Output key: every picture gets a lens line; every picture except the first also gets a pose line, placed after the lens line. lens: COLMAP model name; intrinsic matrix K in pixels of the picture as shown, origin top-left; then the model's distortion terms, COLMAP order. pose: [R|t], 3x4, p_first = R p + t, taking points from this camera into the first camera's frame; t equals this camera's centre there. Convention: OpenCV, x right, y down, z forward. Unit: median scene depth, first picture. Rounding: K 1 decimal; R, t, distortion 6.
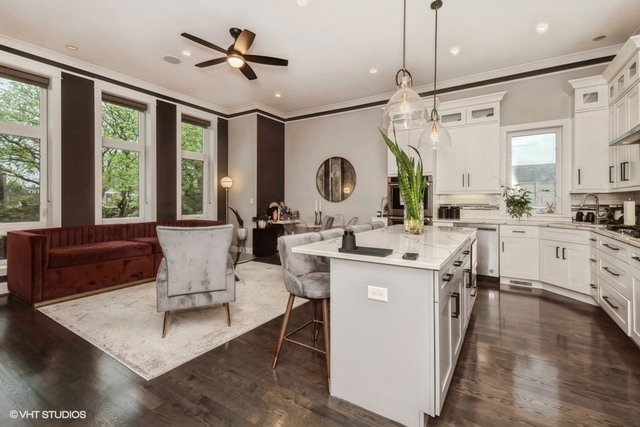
lens RADIAL K [[285.3, 0, 319.5], [0, 285.3, 201.7], [0, 0, 1]] dist [-0.000005, 0.000054]
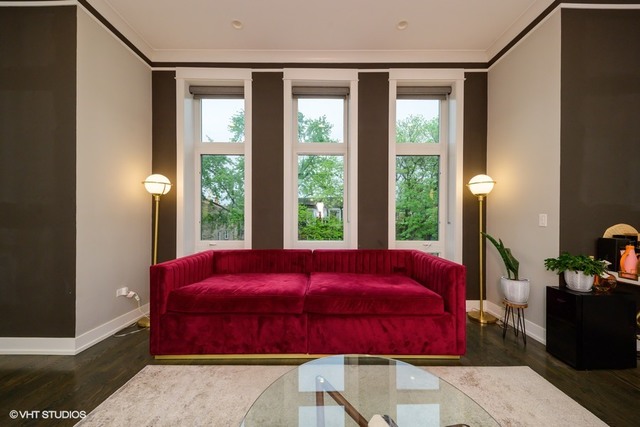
lens RADIAL K [[235.4, 0, 321.3], [0, 235.4, 219.9], [0, 0, 1]] dist [-0.000912, -0.000174]
pose [[0.538672, 0.004597, -0.842503, -0.118147], [-0.003497, 0.999989, 0.003220, -0.003520], [0.842509, 0.001212, 0.538682, 0.520146]]
